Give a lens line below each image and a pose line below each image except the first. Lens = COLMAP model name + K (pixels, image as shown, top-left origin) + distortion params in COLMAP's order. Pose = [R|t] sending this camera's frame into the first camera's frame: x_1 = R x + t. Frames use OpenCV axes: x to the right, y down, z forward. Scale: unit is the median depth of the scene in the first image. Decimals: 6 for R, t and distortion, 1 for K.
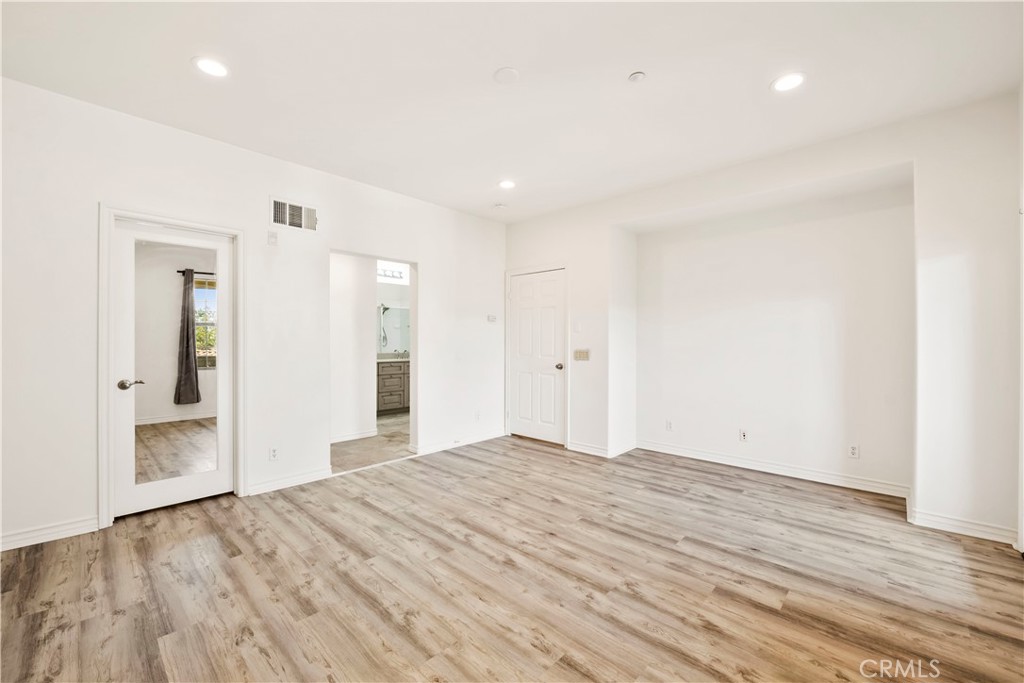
lens RADIAL K [[413.4, 0, 506.7], [0, 413.4, 343.2], [0, 0, 1]] dist [-0.013400, -0.000558]
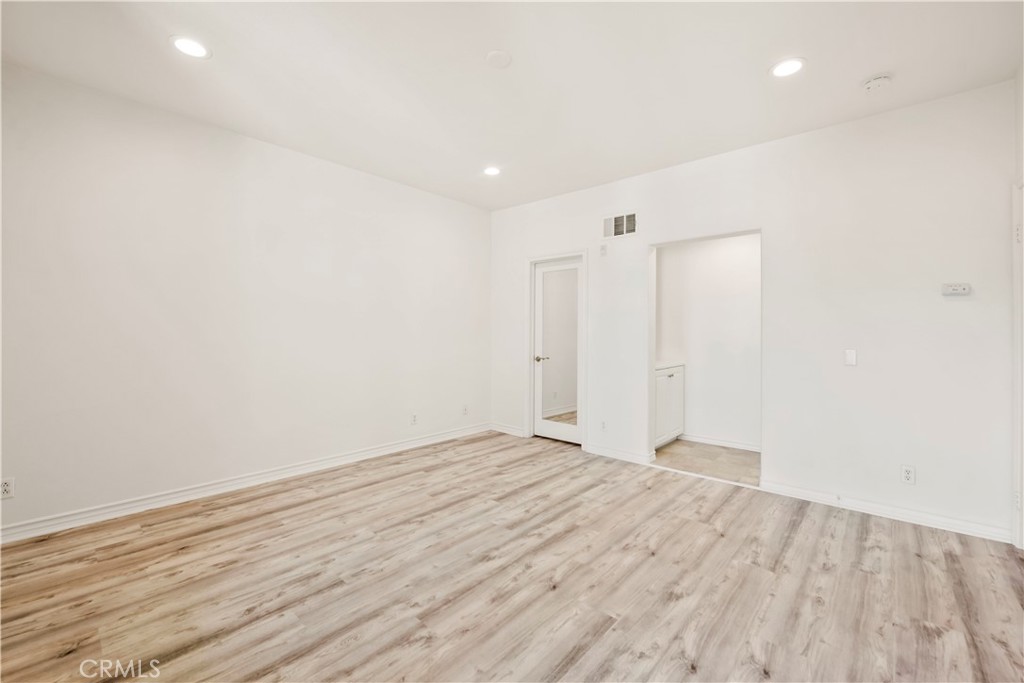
lens RADIAL K [[418.2, 0, 513.9], [0, 418.2, 335.7], [0, 0, 1]] dist [-0.013698, -0.000148]
pose [[0.038709, 0.006135, -0.999232, 0.848360], [-0.012642, 0.999904, 0.005650, -0.003855], [0.999171, 0.012413, 0.038783, 0.867827]]
